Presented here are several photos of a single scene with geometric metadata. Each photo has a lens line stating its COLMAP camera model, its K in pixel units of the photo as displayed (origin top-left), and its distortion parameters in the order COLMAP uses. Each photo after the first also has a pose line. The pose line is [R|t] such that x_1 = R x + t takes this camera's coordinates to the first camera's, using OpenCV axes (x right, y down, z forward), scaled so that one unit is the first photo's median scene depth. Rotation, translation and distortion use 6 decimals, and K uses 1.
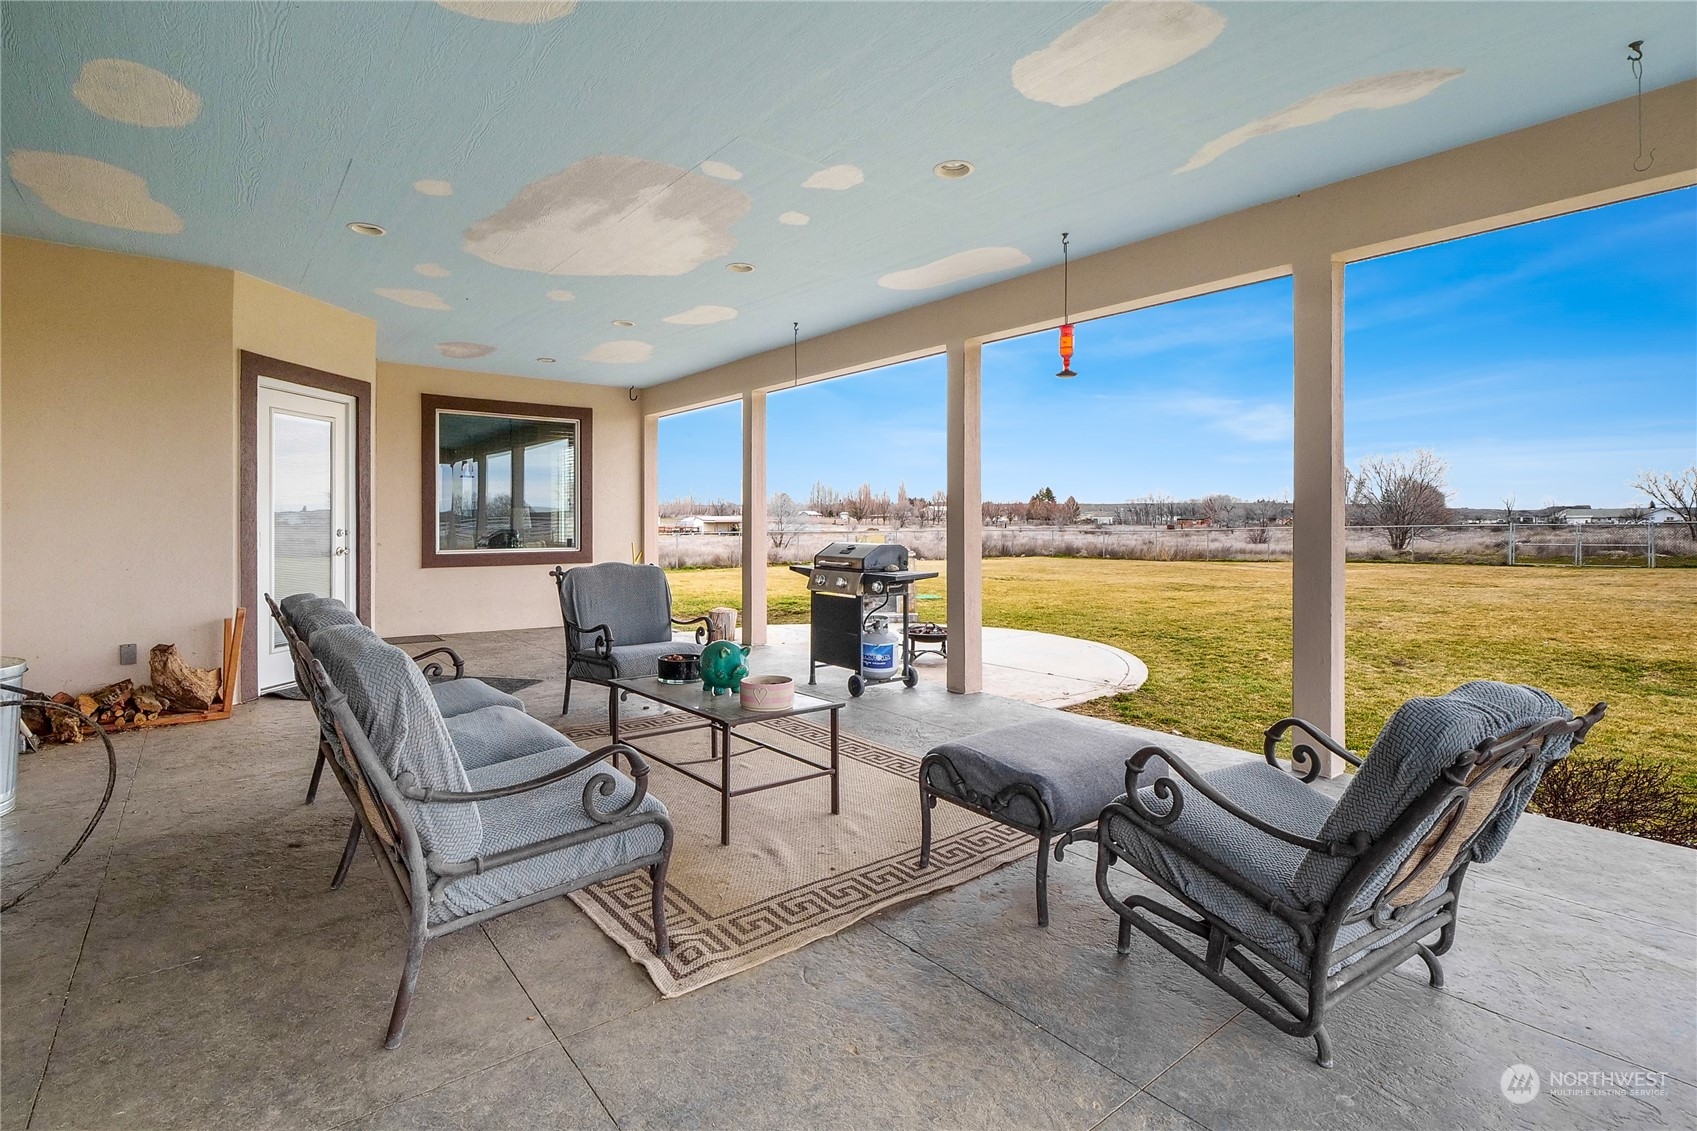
lens RADIAL K [[802.6, 0, 849.3], [0, 802.6, 554.0], [0, 0, 1]] dist [-0.012983, -0.000583]
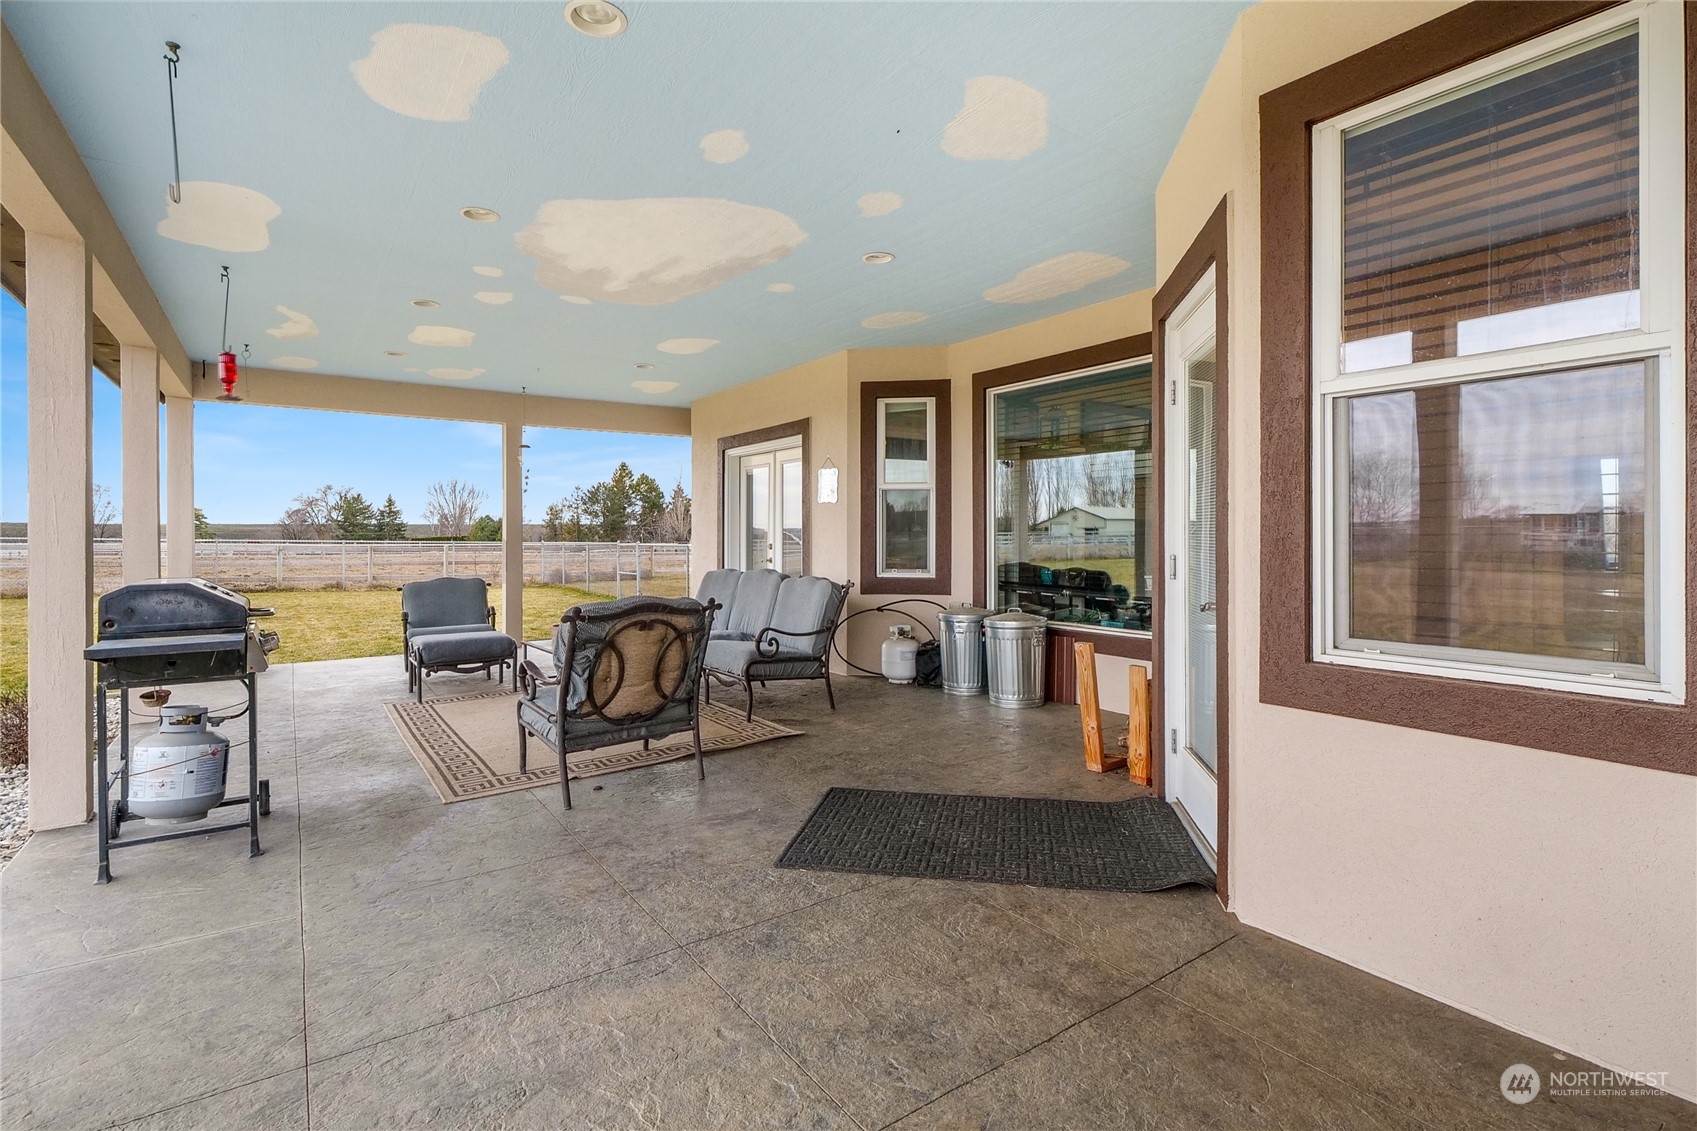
lens RADIAL K [[816.0, 0, 853.2], [0, 816.0, 532.9], [0, 0, 1]] dist [-0.000086, -0.000012]
pose [[-0.997776, -0.001691, 0.066629, -0.521355], [0.000686, 0.999364, 0.035642, -0.071122], [-0.066647, 0.035608, -0.997141, 1.681597]]
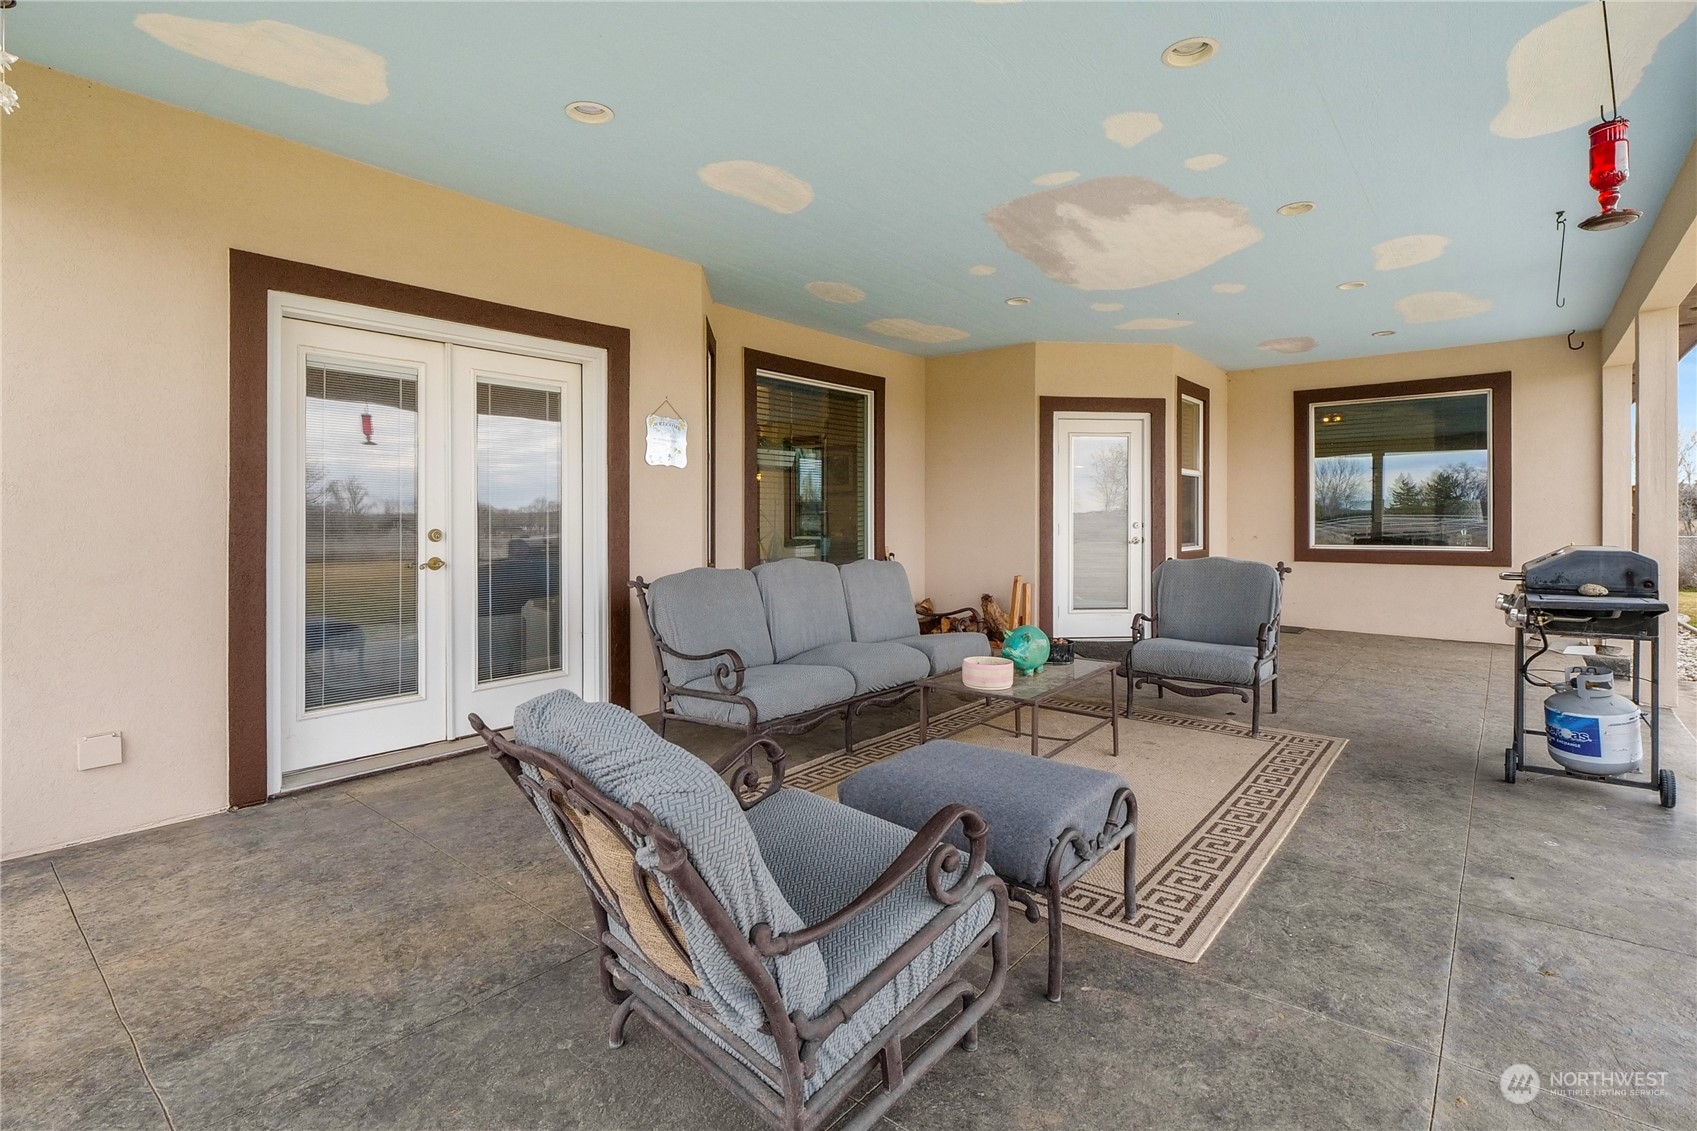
lens RADIAL K [[802.6, 0, 849.3], [0, 802.6, 554.0], [0, 0, 1]] dist [-0.012983, -0.000583]
pose [[0.204406, 0.040882, -0.978032, 0.560856], [-0.034758, 0.998801, 0.034486, -0.011301], [0.978269, 0.026946, 0.205582, 0.364196]]
